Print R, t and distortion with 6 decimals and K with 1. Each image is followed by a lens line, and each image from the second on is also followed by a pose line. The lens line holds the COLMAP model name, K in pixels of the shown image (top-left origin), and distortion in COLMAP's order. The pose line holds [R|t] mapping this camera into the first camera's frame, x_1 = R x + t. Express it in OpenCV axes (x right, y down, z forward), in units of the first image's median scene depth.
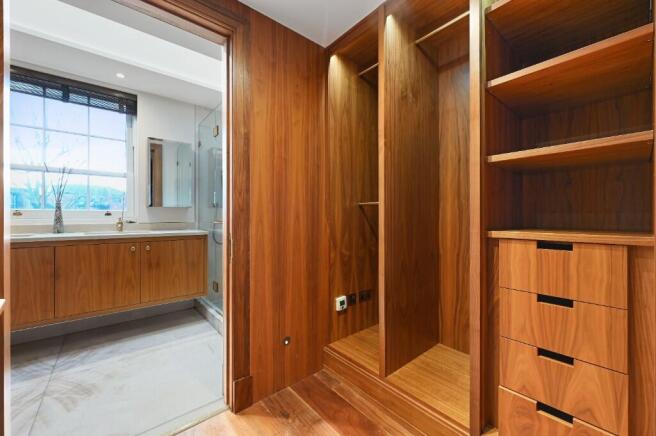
lens RADIAL K [[259.9, 0, 327.6], [0, 259.9, 214.6], [0, 0, 1]] dist [-0.002086, 0.000144]
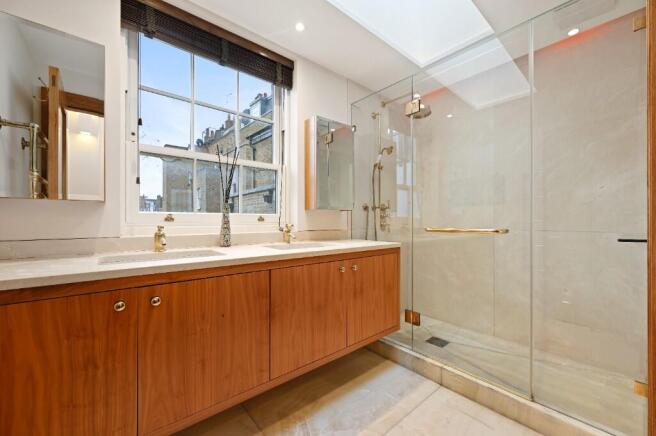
lens RADIAL K [[259.9, 0, 326.3], [0, 259.9, 219.7], [0, 0, 1]] dist [-0.002086, 0.000144]
pose [[0.999992, 0.001007, -0.003941, -0.740236], [-0.001002, 0.999998, 0.001478, -0.002652], [0.003943, -0.001474, 0.999991, 0.287535]]
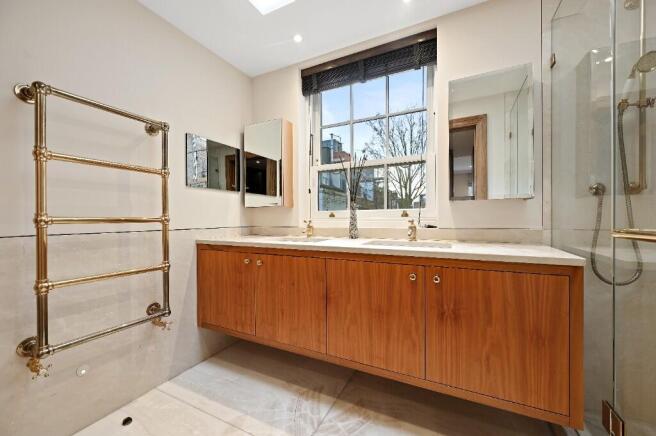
lens RADIAL K [[259.9, 0, 328.4], [0, 259.9, 218.0], [0, 0, 1]] dist [-0.002086, 0.000144]
pose [[0.393329, -0.000343, -0.919398, -0.292662], [0.010861, 0.999932, 0.004274, 0.002053], [0.919334, -0.011667, 0.393306, 0.580510]]
